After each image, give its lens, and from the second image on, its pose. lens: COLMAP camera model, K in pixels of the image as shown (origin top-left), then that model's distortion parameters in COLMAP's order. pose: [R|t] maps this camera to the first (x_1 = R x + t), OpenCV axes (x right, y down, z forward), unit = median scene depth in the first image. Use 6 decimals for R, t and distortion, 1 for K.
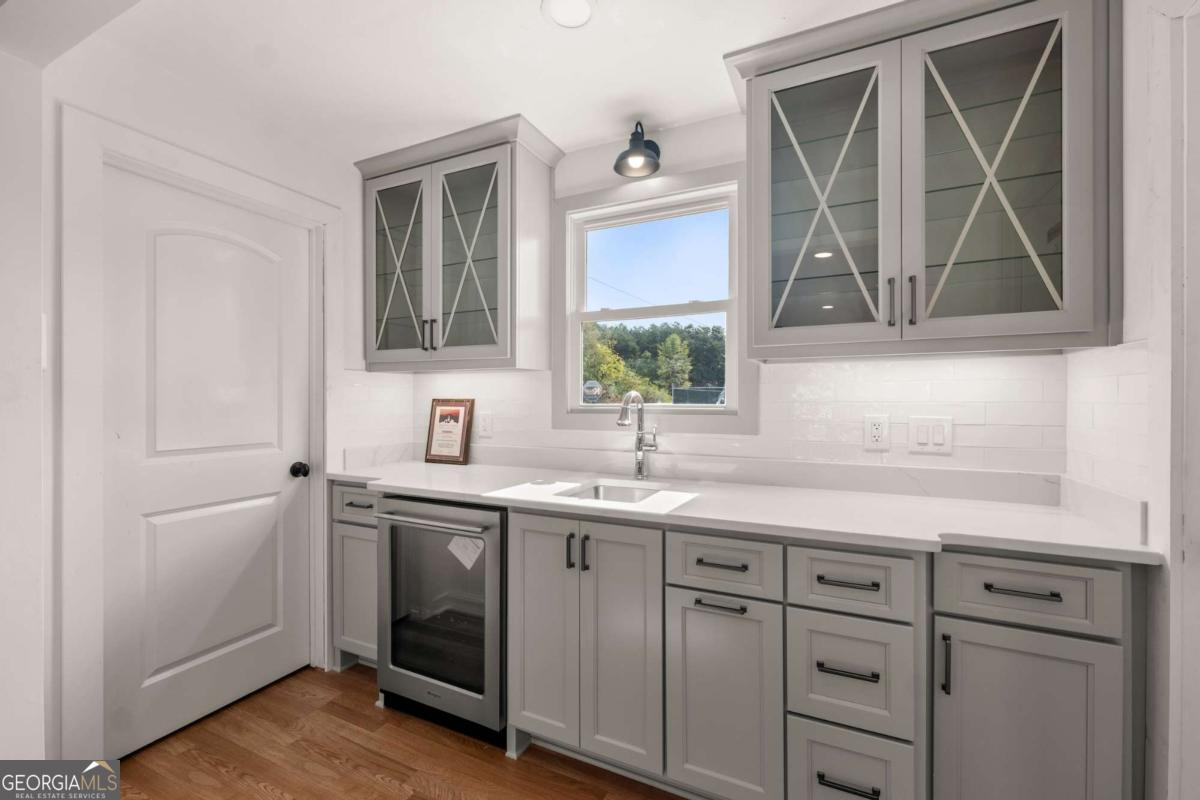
lens RADIAL K [[496.2, 0, 601.1], [0, 496.2, 398.5], [0, 0, 1]] dist [0.000815, -0.000175]
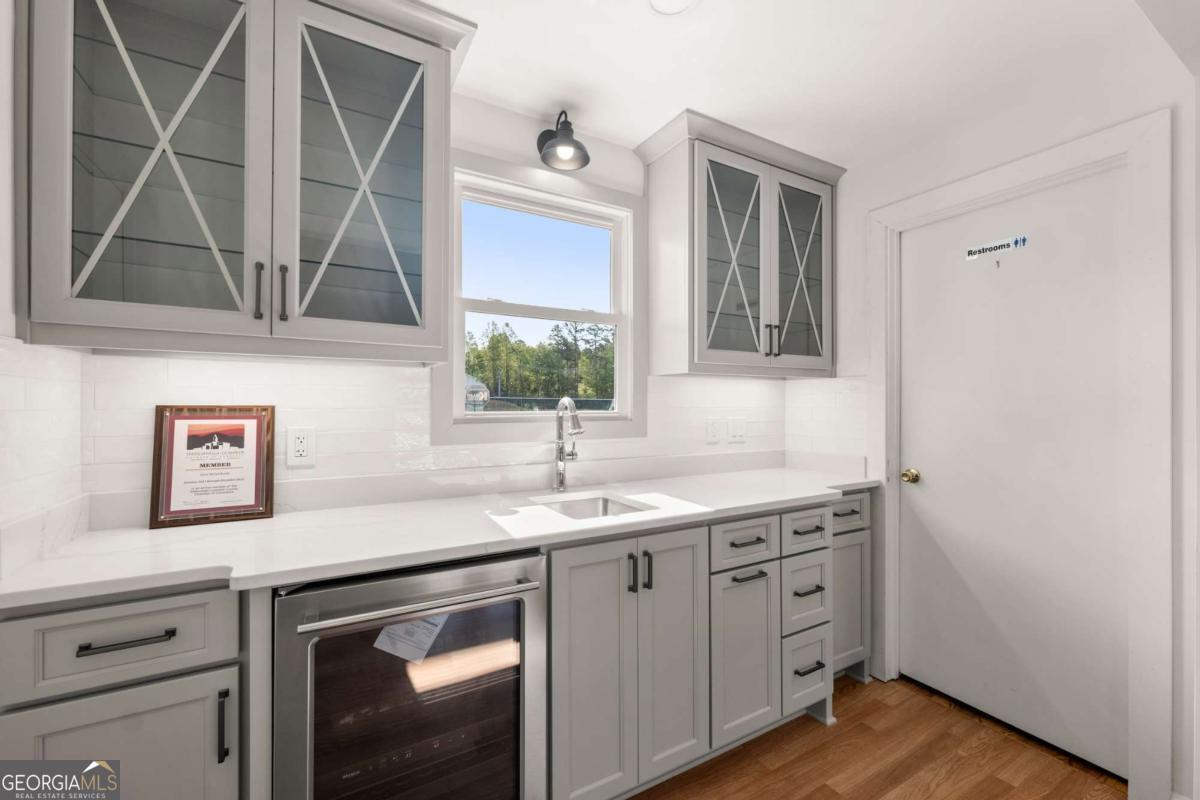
lens RADIAL K [[489.8, 0, 602.1], [0, 489.8, 402.0], [0, 0, 1]] dist [0.000278, 0.000557]
pose [[0.568077, 0.006128, 0.822953, -0.642626], [-0.000663, 0.999975, -0.006989, 0.000236], [-0.822975, 0.003424, 0.568067, 0.414064]]
